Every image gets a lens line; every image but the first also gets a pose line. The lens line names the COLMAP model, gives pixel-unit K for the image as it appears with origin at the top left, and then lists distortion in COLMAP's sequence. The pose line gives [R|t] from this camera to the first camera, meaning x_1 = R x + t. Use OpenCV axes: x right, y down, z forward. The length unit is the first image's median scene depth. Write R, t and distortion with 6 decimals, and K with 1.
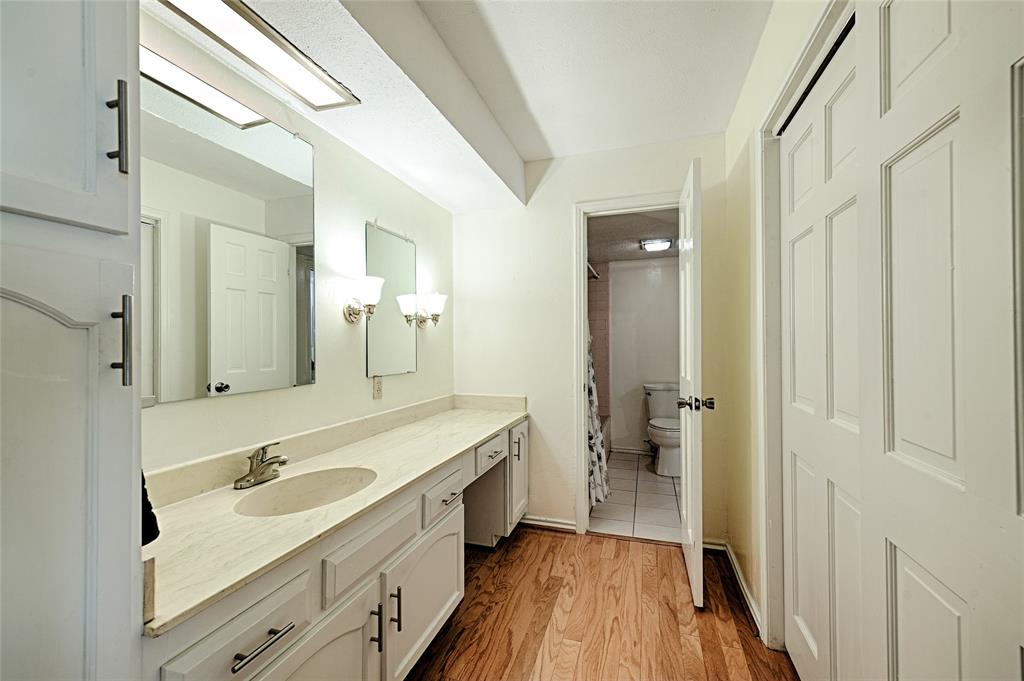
lens RADIAL K [[407.5, 0, 512.0], [0, 407.5, 340.5], [0, 0, 1]] dist [0.001176, 0.000066]
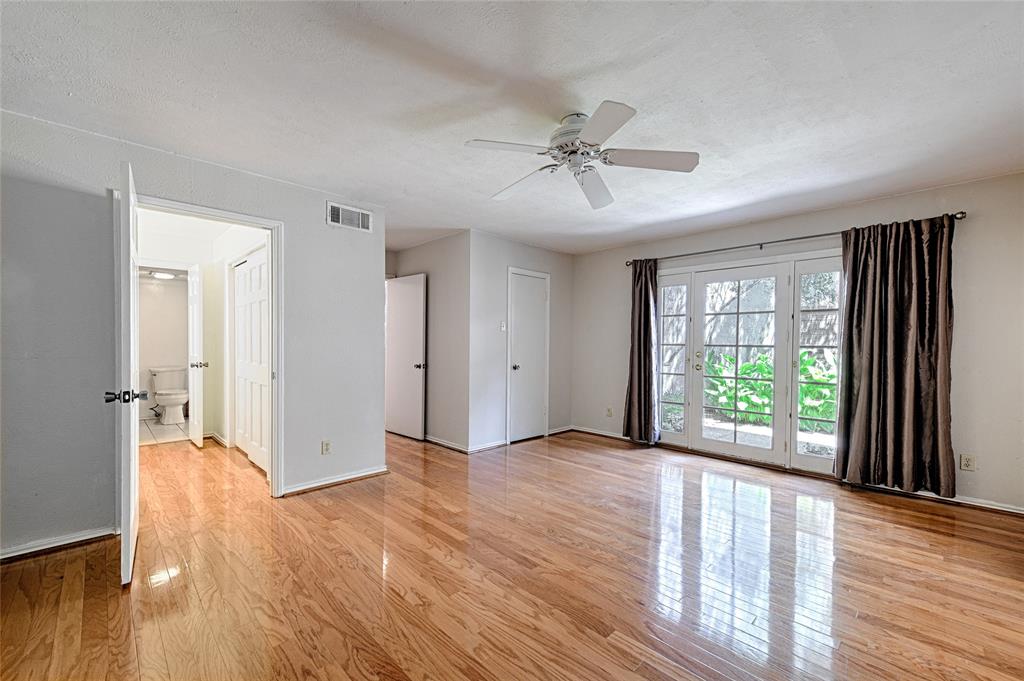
lens RADIAL K [[407.5, 0, 512.0], [0, 407.5, 340.5], [0, 0, 1]] dist [0.001176, 0.000066]
pose [[0.453380, 0.004669, 0.891305, -0.800341], [-0.014433, 0.999894, 0.002104, -0.014326], [-0.891201, -0.013818, 0.453399, -1.610861]]
